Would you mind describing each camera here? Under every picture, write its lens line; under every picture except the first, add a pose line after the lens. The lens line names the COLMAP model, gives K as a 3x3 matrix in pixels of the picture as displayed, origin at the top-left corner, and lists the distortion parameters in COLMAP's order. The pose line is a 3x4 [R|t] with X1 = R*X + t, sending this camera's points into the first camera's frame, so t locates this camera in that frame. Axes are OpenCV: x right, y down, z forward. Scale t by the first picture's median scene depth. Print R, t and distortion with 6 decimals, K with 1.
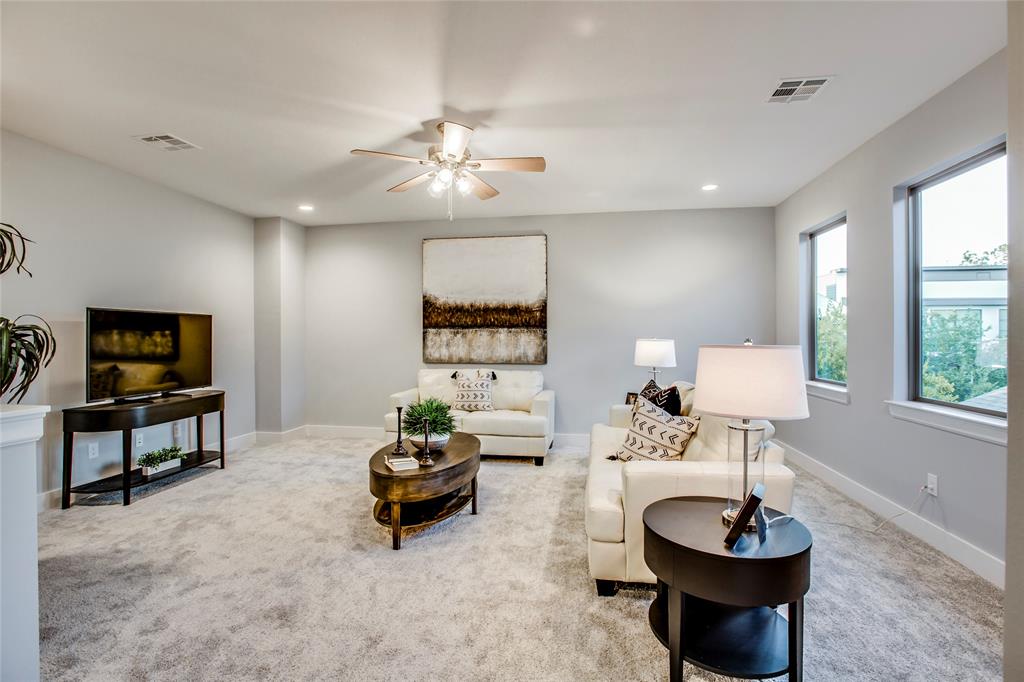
lens RADIAL K [[447.3, 0, 519.2], [0, 447.3, 346.0], [0, 0, 1]] dist [-0.001266, 0.000555]
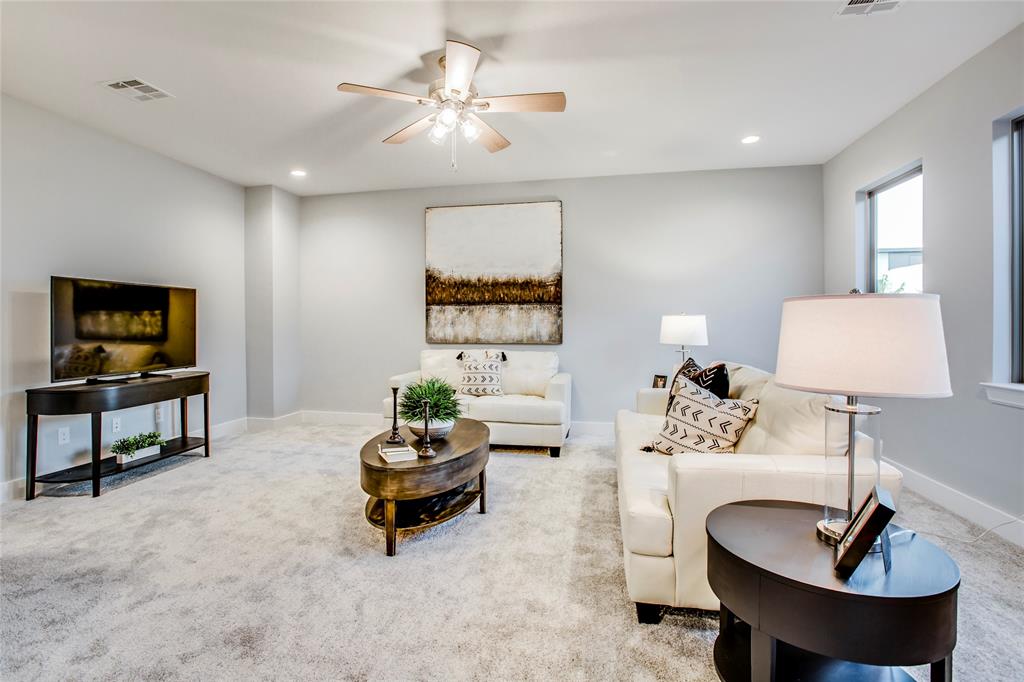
lens RADIAL K [[460.4, 0, 507.3], [0, 460.4, 333.7], [0, 0, 1]] dist [-0.000585, 0.000596]
pose [[0.999028, -0.001668, -0.044050, -0.009585], [0.001755, 0.999997, 0.001935, 0.021264], [0.044046, -0.002011, 0.999027, 0.085587]]
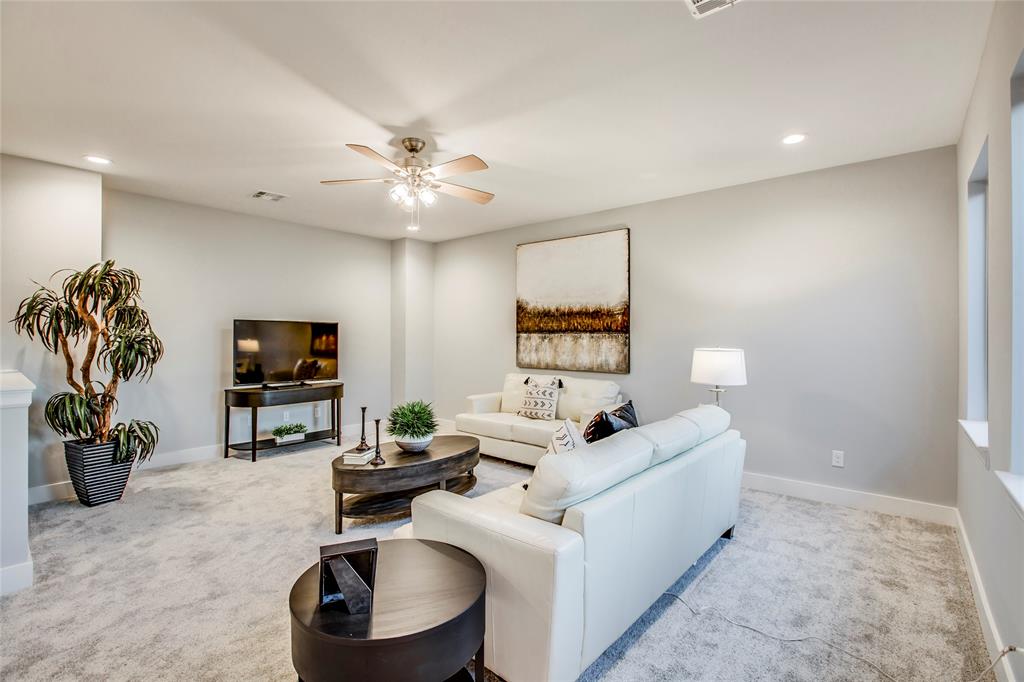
lens RADIAL K [[461.9, 0, 535.5], [0, 461.9, 351.3], [0, 0, 1]] dist [-0.002320, -0.000477]
pose [[0.868376, 0.022417, -0.495400, 0.433603], [-0.018215, 0.999745, 0.013311, -0.016401], [0.495572, -0.002535, 0.868563, 0.142070]]
